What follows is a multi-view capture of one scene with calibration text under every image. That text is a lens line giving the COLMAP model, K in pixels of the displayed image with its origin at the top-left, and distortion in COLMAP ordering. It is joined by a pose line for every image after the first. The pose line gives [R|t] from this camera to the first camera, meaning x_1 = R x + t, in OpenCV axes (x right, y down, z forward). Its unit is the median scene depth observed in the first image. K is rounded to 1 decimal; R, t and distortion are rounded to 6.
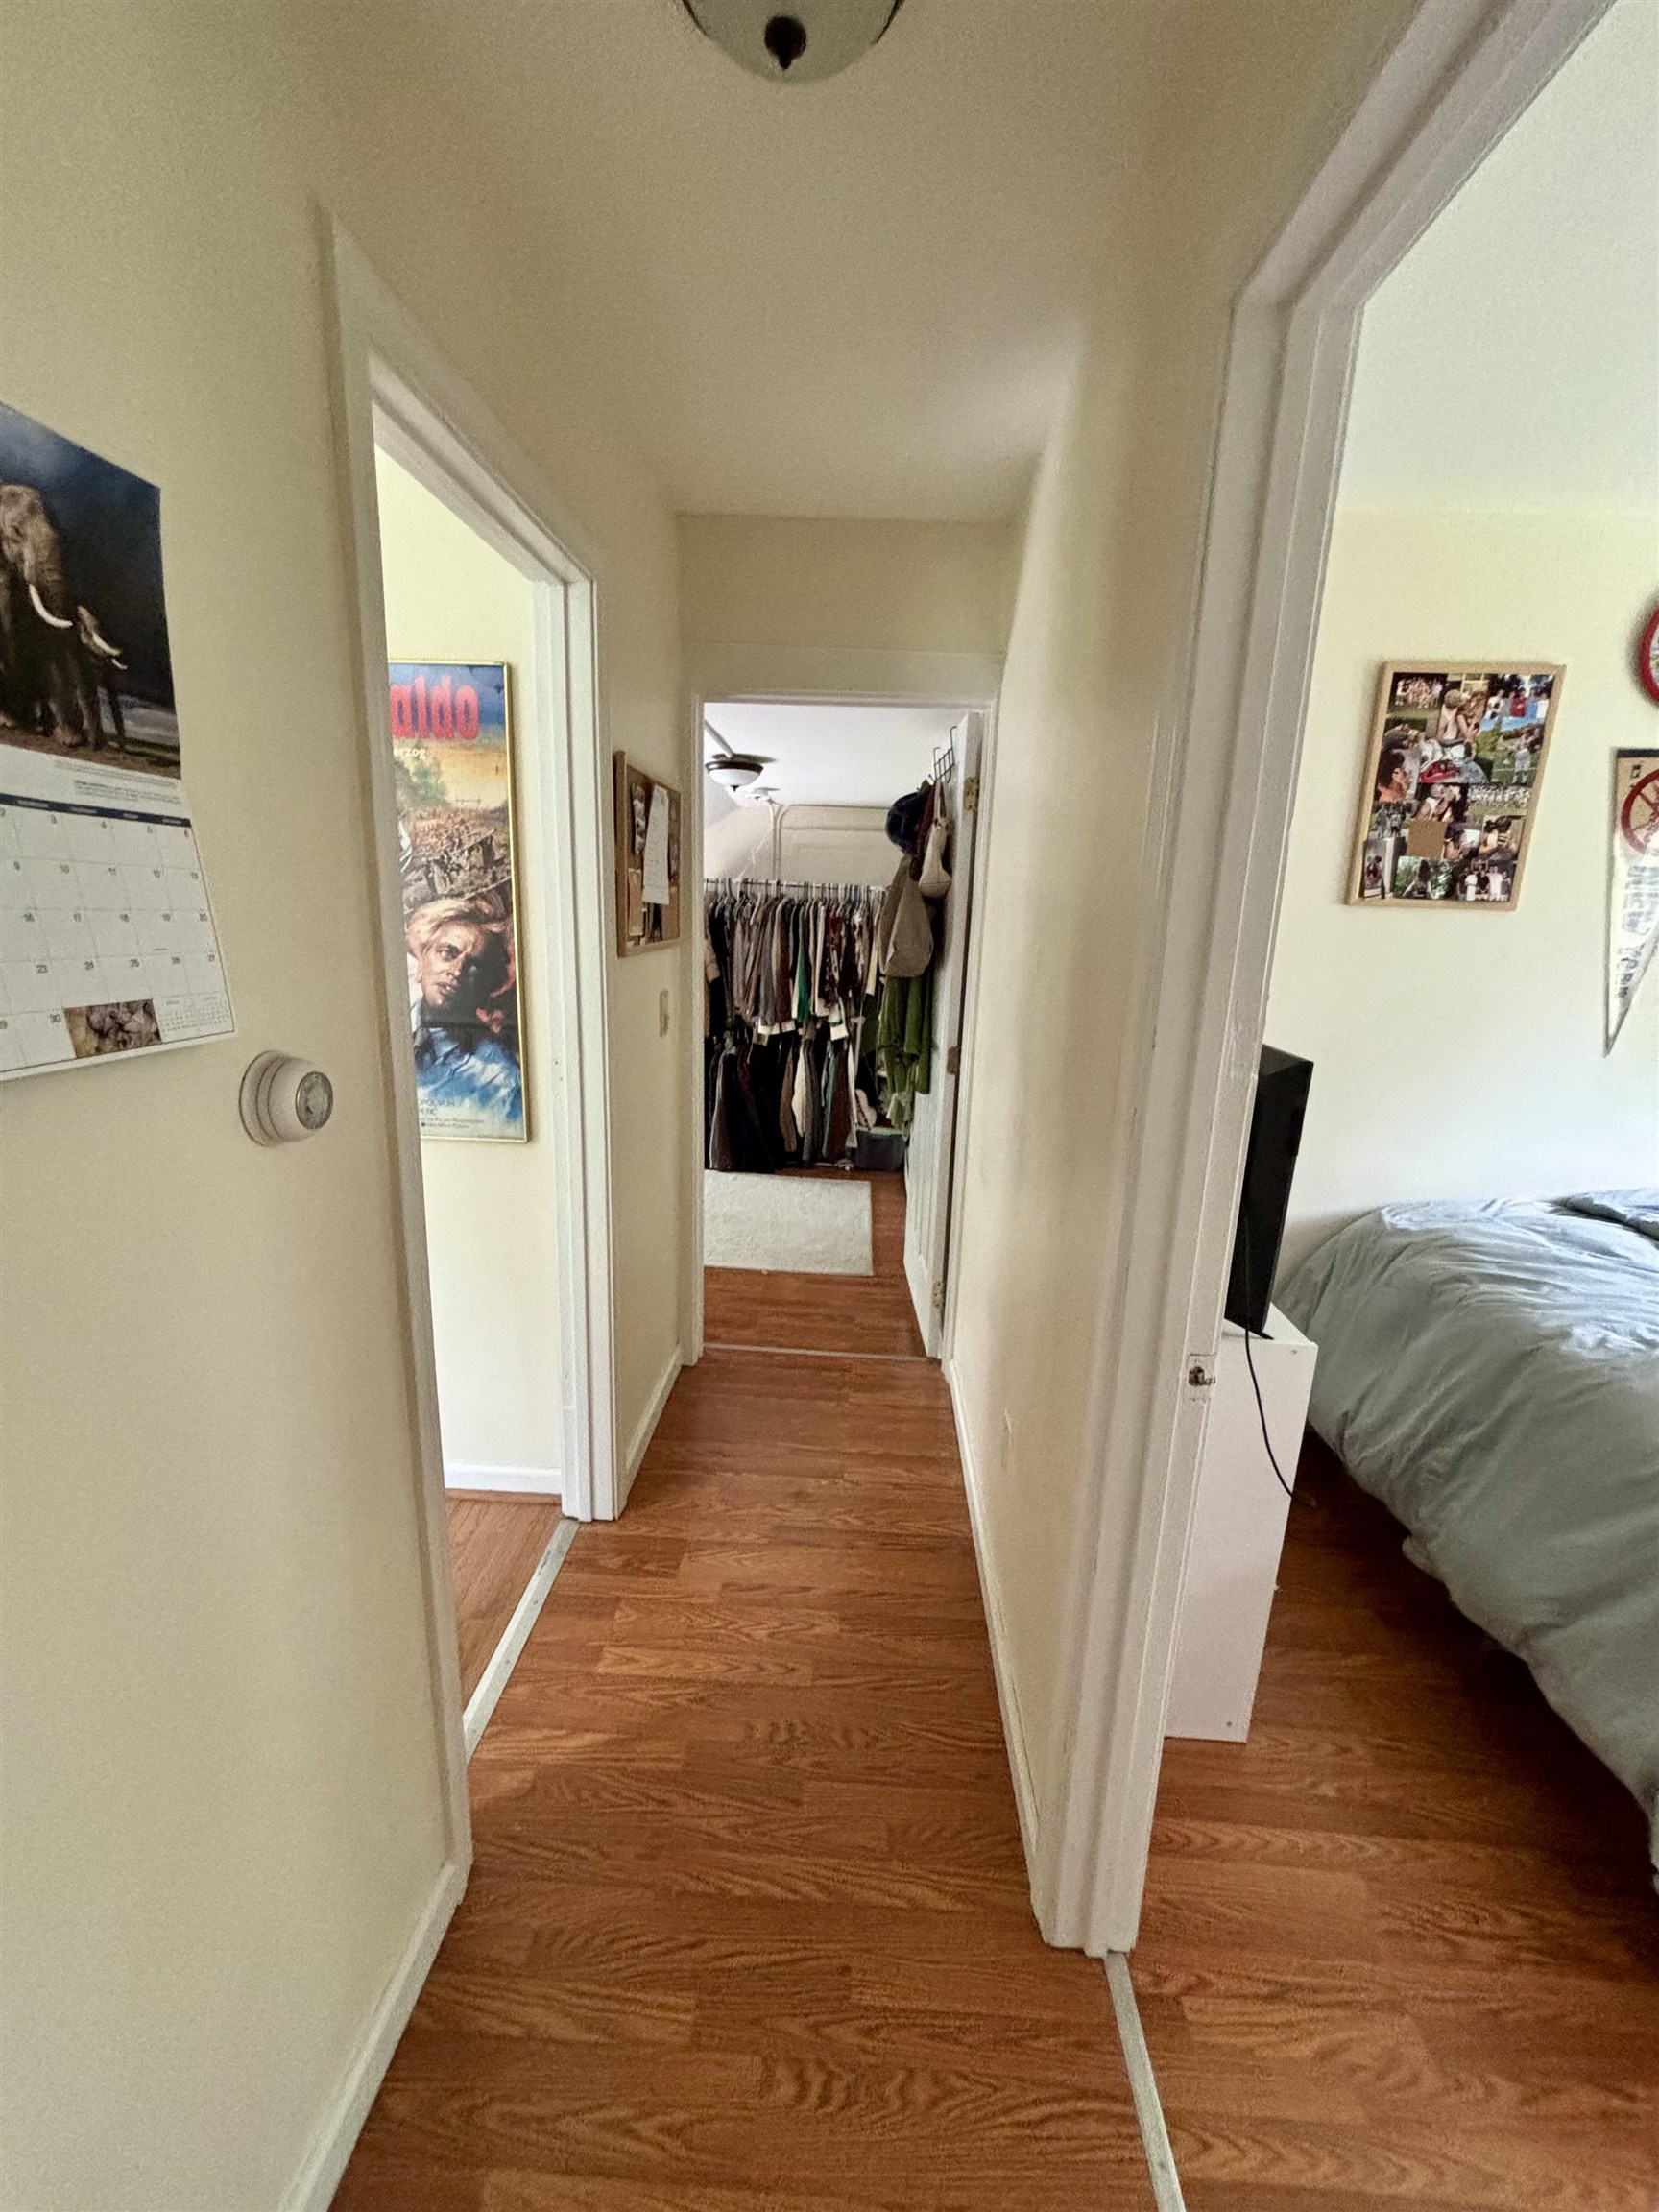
lens RADIAL K [[891.3, 0, 838.1], [0, 891.3, 1098.9], [0, 0, 1]] dist [0.000636, -0.000282]
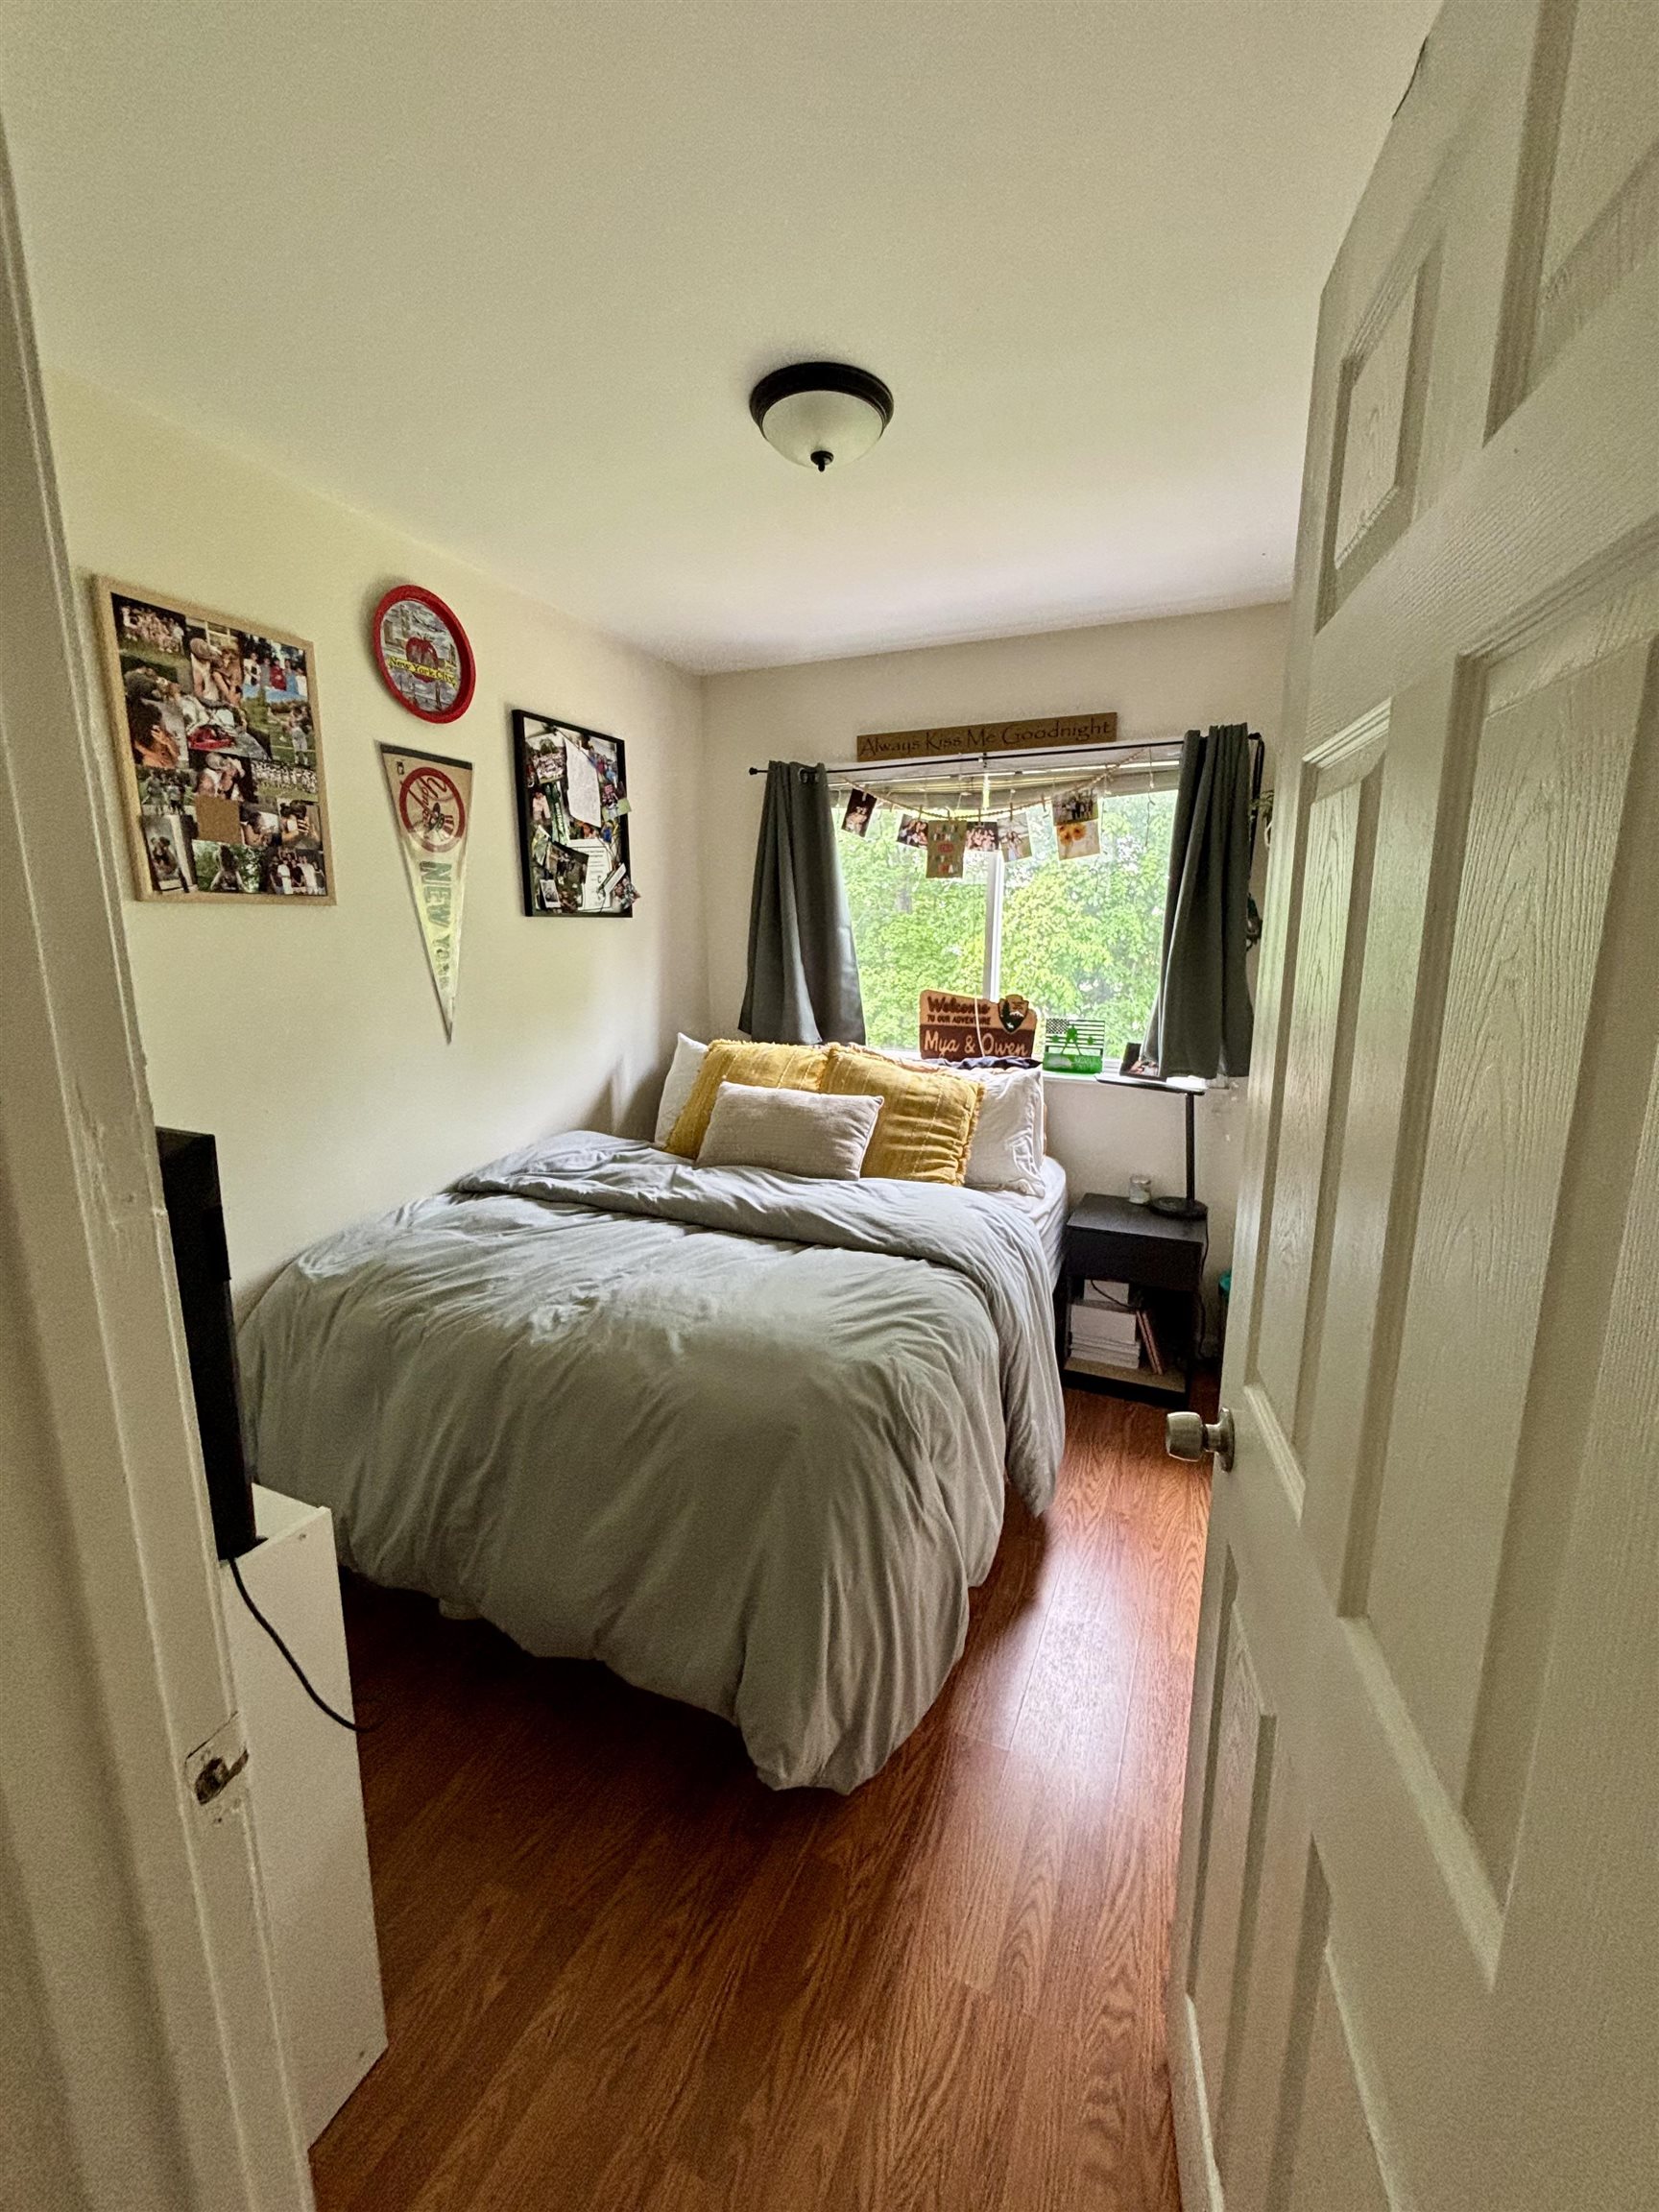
lens RADIAL K [[891.3, 0, 838.1], [0, 891.3, 1098.9], [0, 0, 1]] dist [0.000636, -0.000282]
pose [[0.360459, -0.210635, 0.908682, 0.065030], [0.207213, 0.967911, 0.142166, -0.041588], [-0.909468, 0.137046, 0.392539, 0.195991]]
